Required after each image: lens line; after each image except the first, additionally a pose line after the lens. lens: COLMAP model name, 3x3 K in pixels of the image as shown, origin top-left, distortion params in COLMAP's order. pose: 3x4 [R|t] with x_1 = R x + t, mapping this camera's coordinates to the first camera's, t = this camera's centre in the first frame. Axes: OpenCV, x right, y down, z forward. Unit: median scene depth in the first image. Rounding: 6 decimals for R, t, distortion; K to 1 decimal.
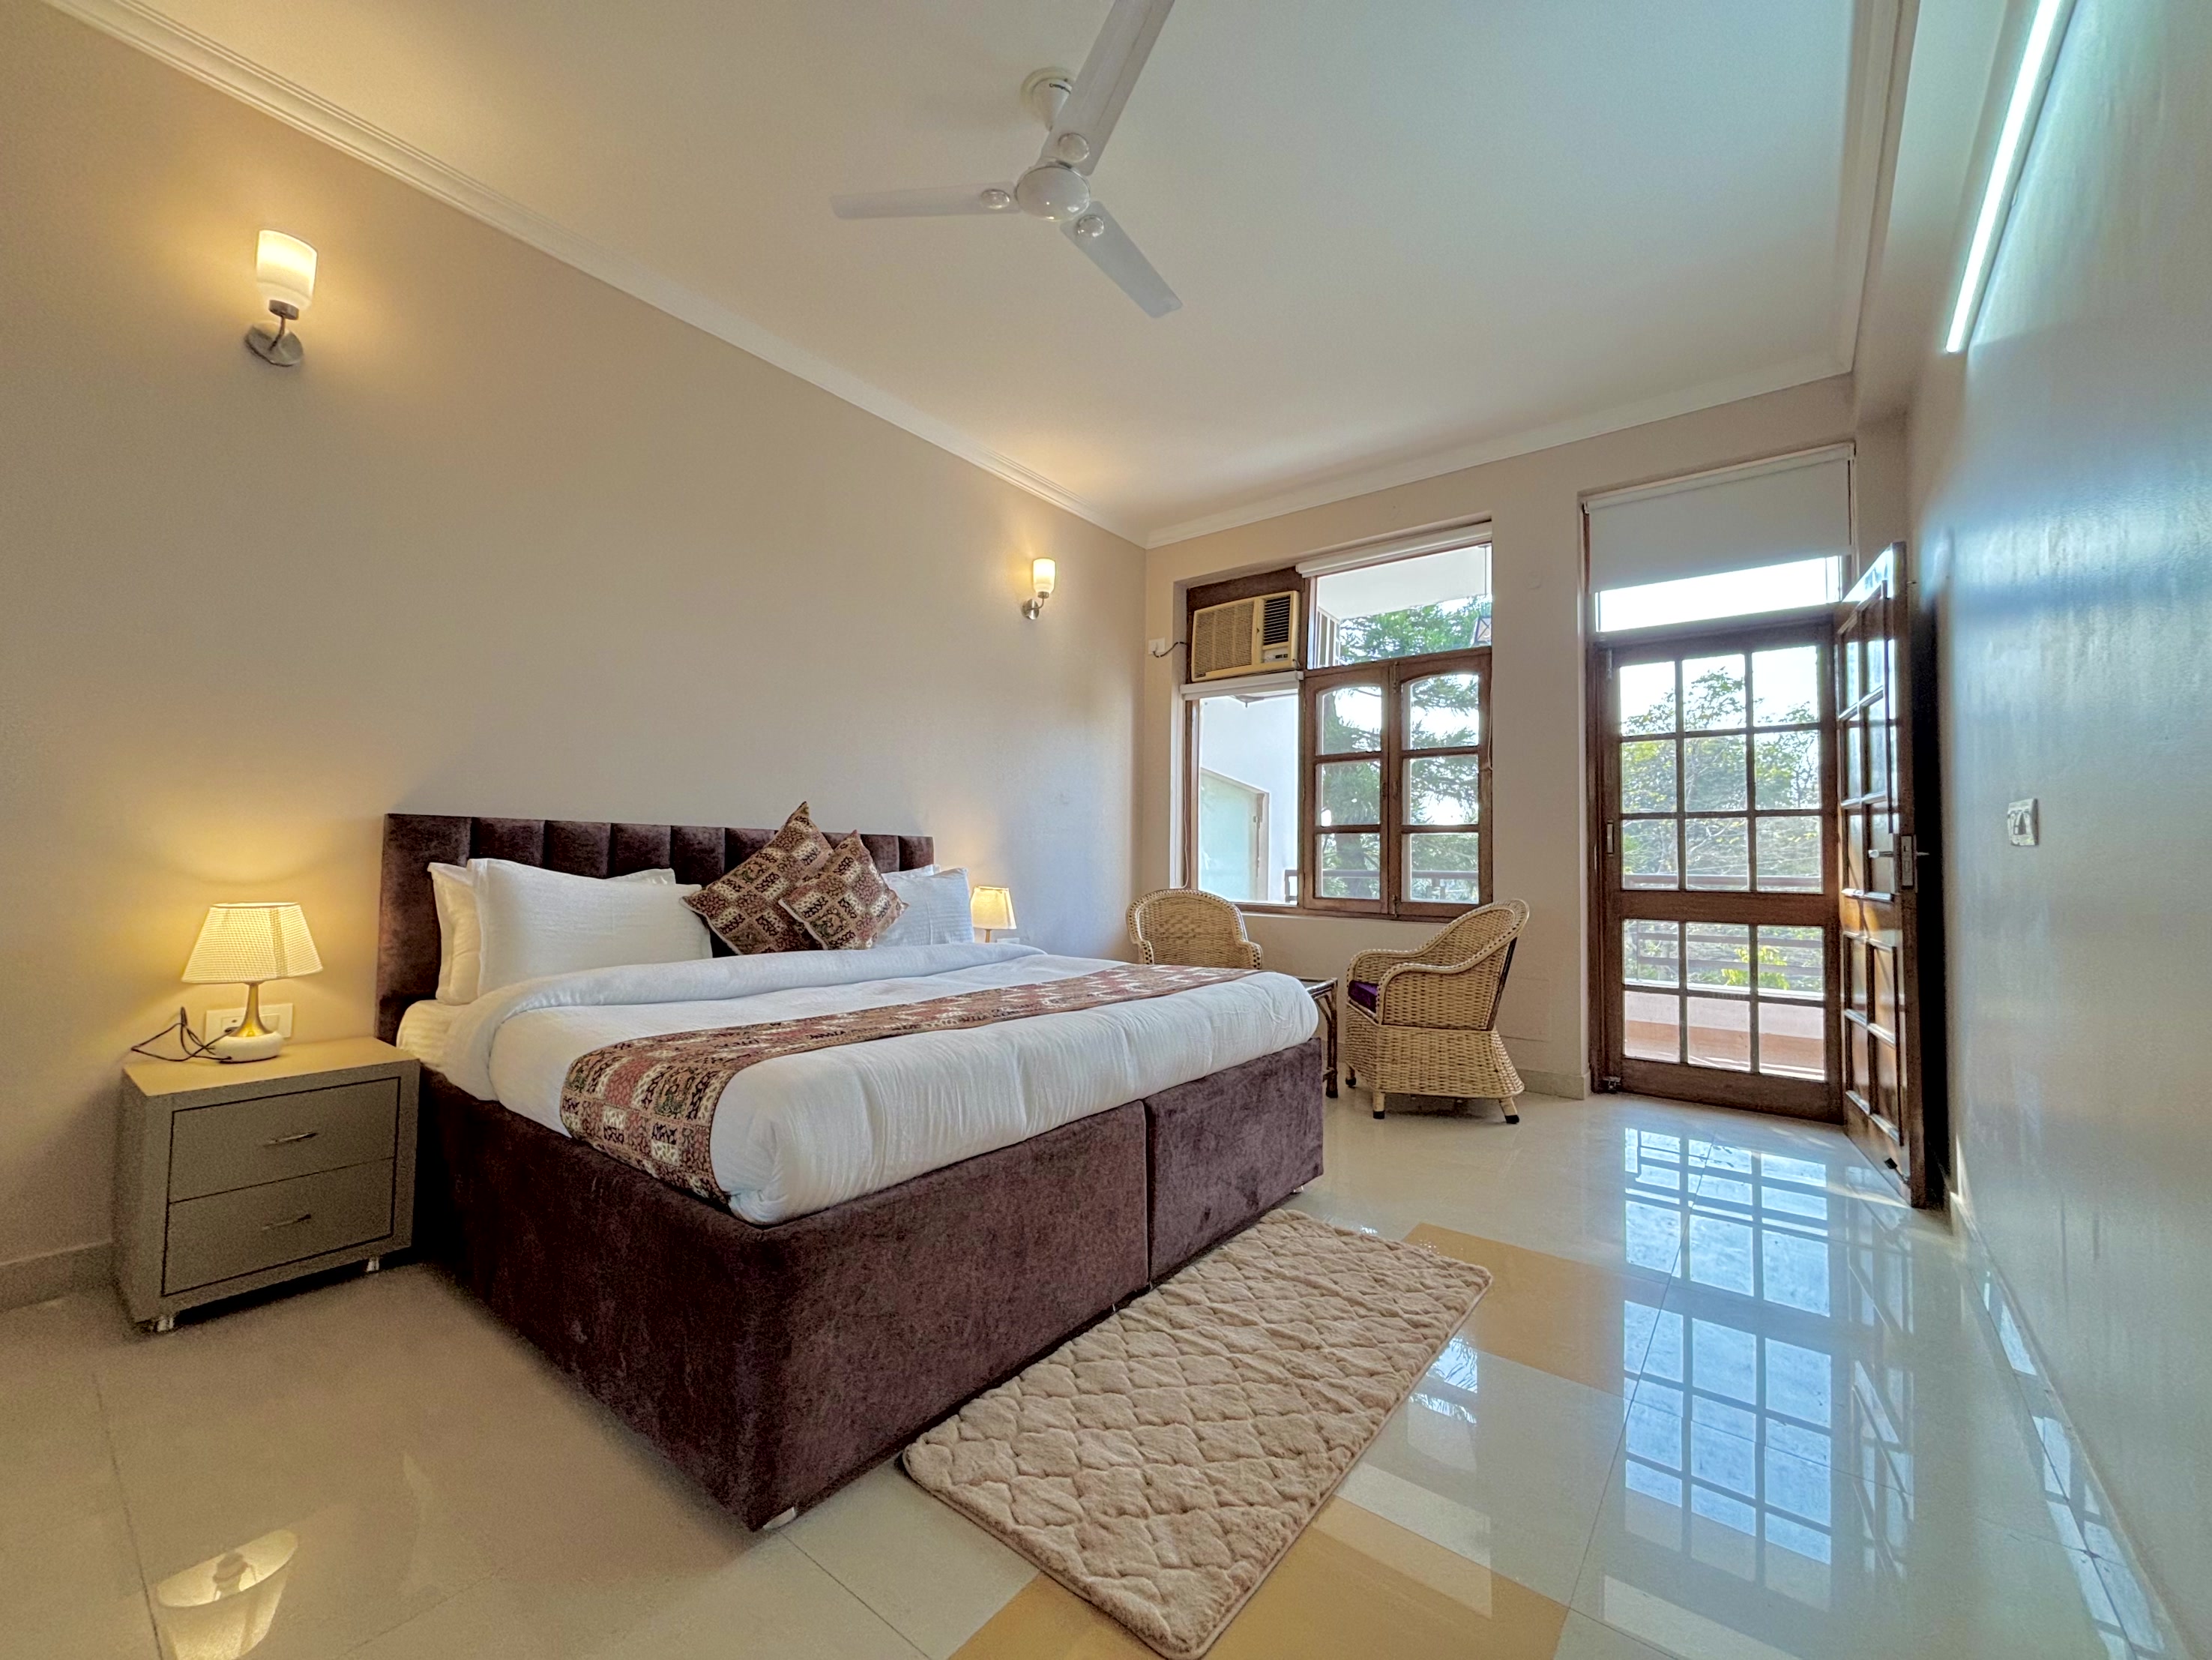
lens RADIAL K [[896.9, 0, 1097.2], [0, 896.9, 832.4], [0, 0, 1]] dist [0.008261, -0.000954]
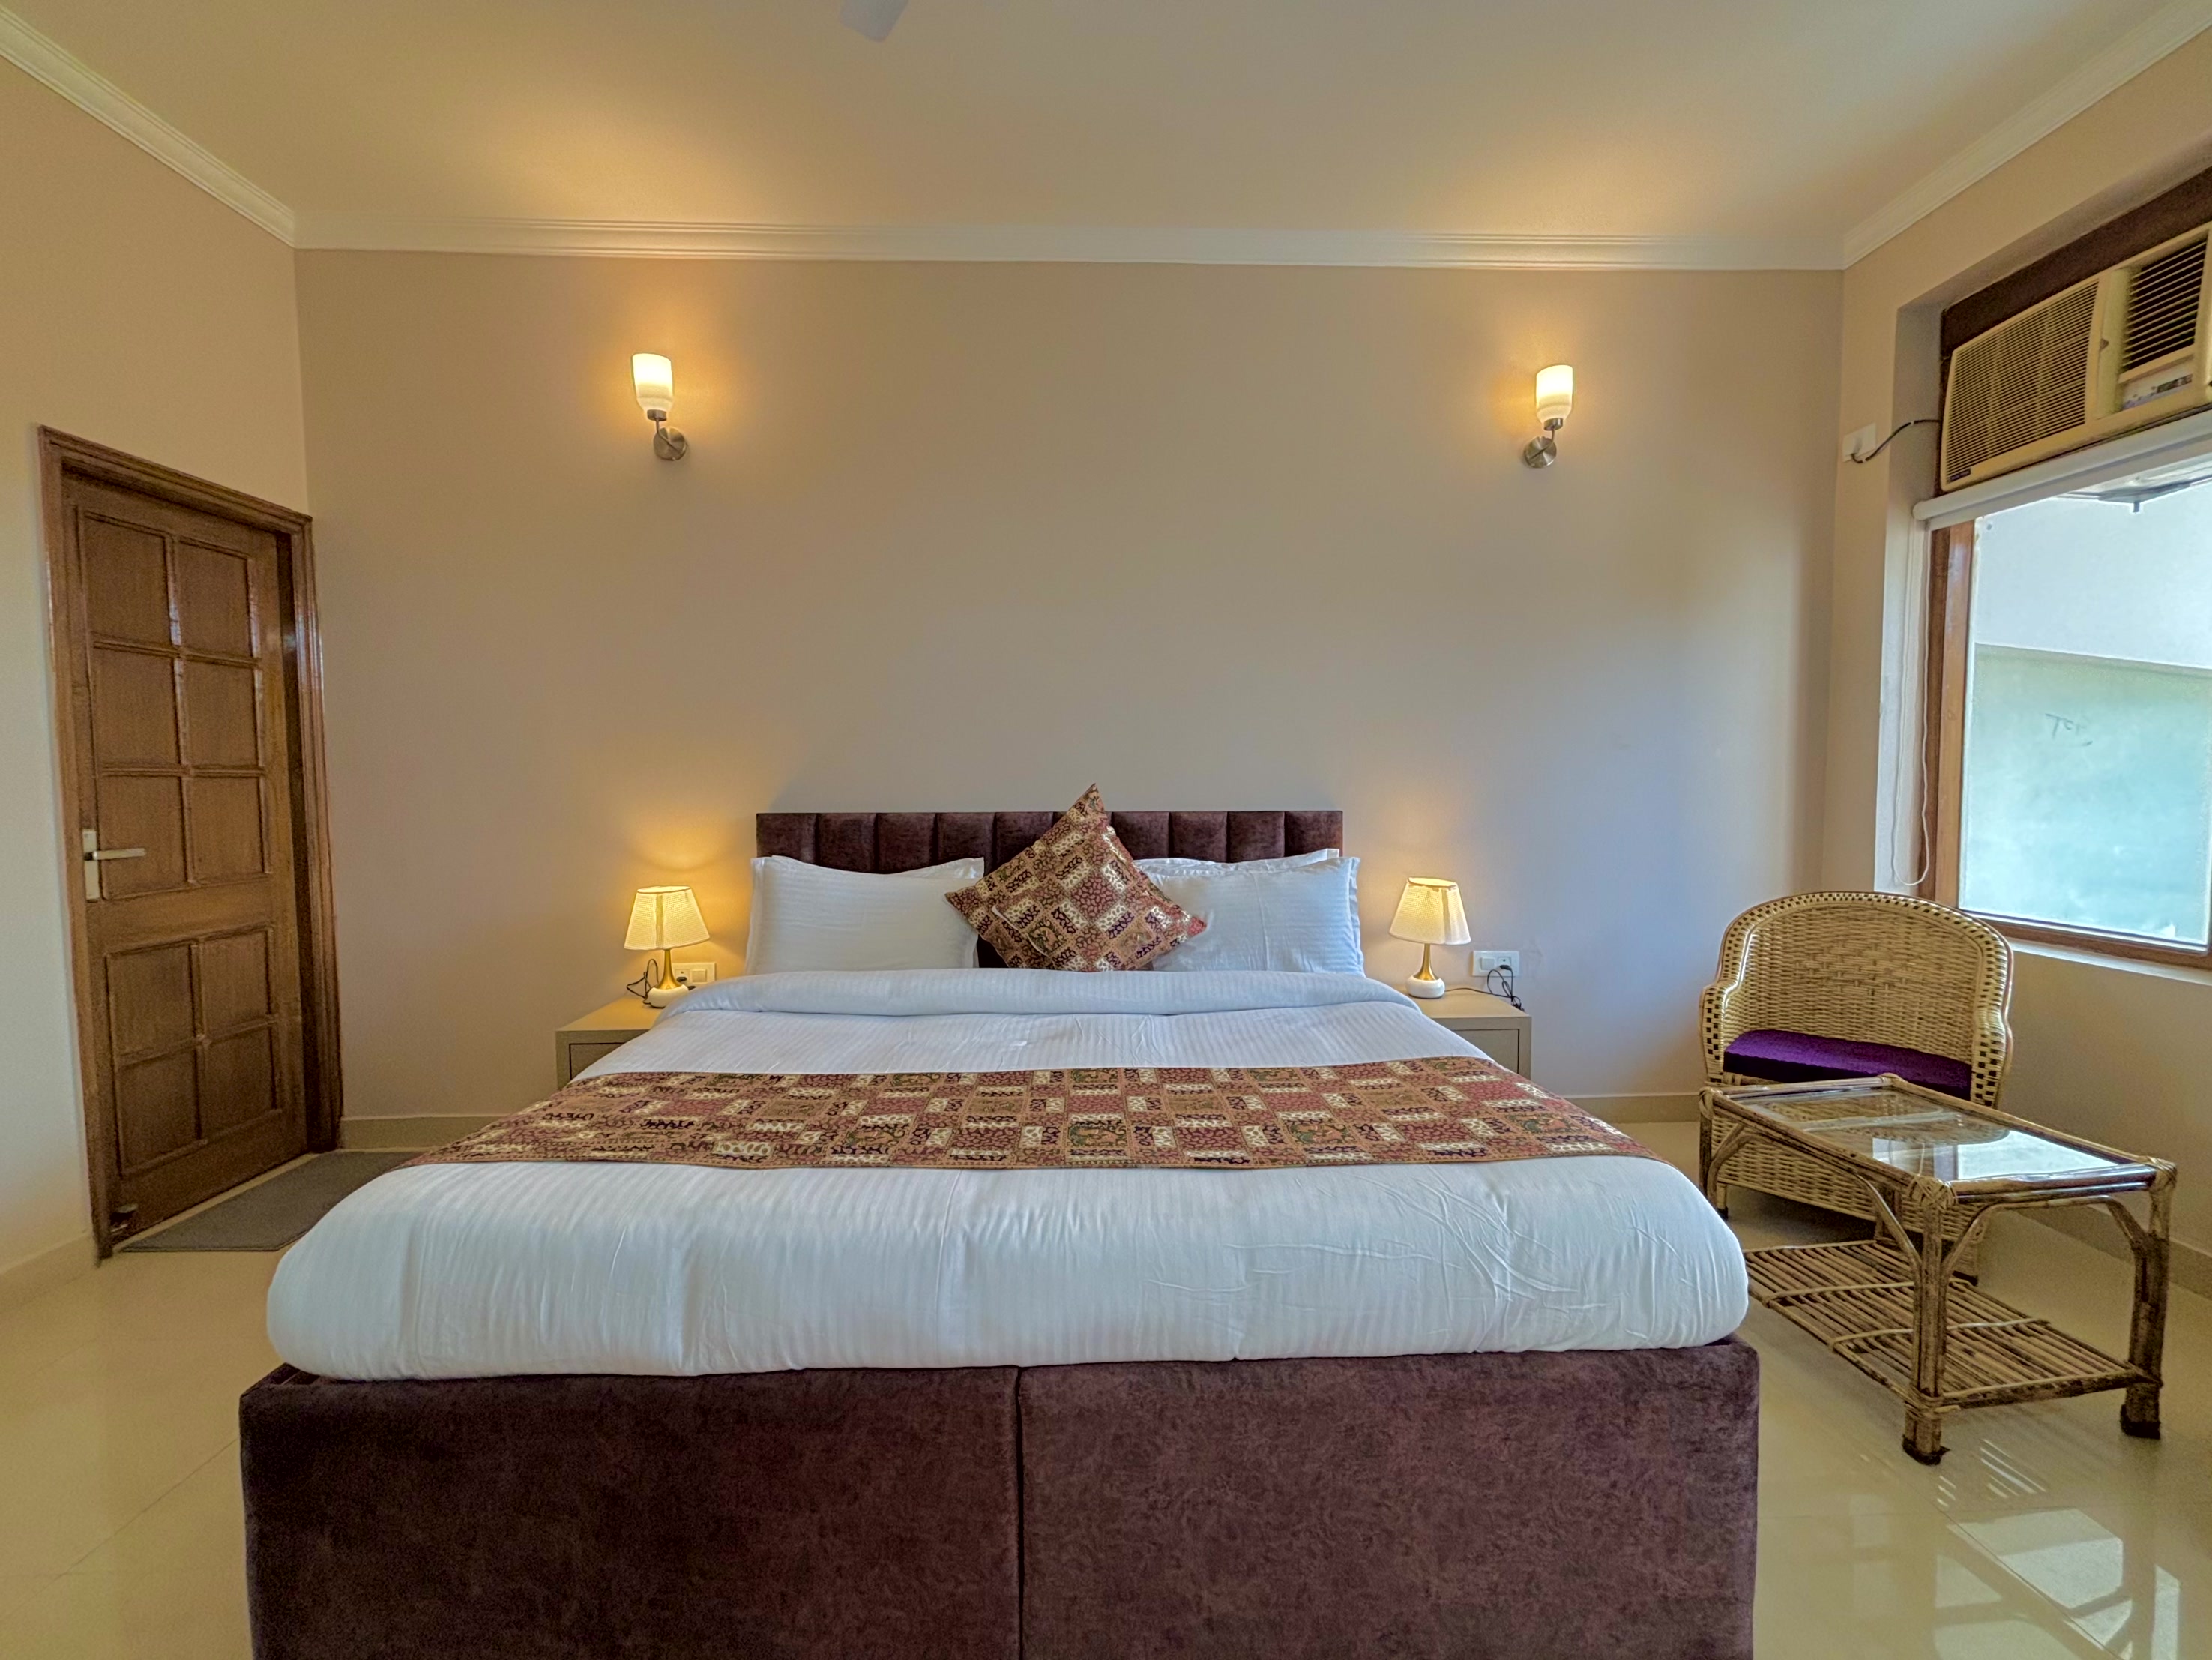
lens RADIAL K [[896.9, 0, 1100.6], [0, 896.9, 824.5], [0, 0, 1]] dist [0.008261, -0.000954]
pose [[0.640146, 0.018955, -0.768020, 0.274047], [0.041536, 0.997379, 0.059236, -0.037087], [0.767130, -0.069821, 0.637681, 0.382369]]
